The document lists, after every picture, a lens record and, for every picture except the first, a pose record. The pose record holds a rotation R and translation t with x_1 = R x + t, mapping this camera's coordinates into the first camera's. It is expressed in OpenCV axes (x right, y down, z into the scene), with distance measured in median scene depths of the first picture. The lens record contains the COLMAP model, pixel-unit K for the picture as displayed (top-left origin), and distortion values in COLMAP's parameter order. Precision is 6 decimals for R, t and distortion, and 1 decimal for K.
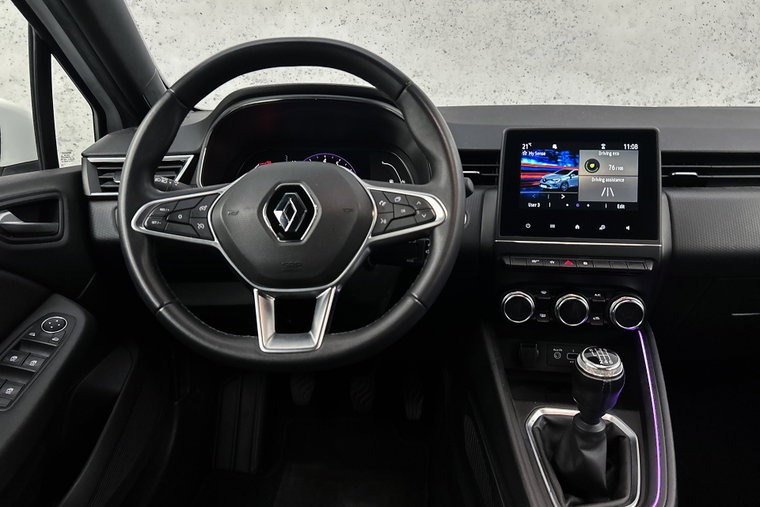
lens RADIAL K [[563.4, 0, 382.4], [0, 563.4, 258.5], [0, 0, 1]] dist [0.060161, -0.069995]
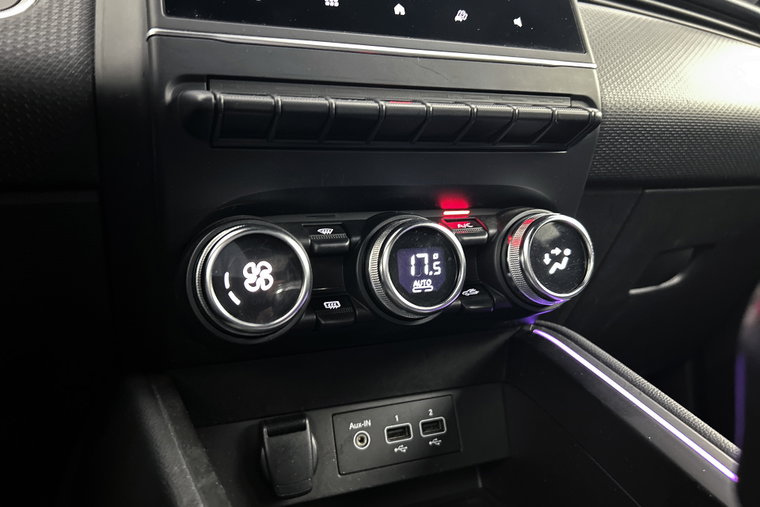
lens RADIAL K [[563.4, 0, 371.9], [0, 563.4, 255.1], [0, 0, 1]] dist [0.060161, -0.069995]
pose [[0.851791, -0.044136, 0.522020, 0.146661], [0.169162, 0.966240, -0.194332, 0.146249], [-0.495820, 0.253836, 0.830500, 0.760241]]
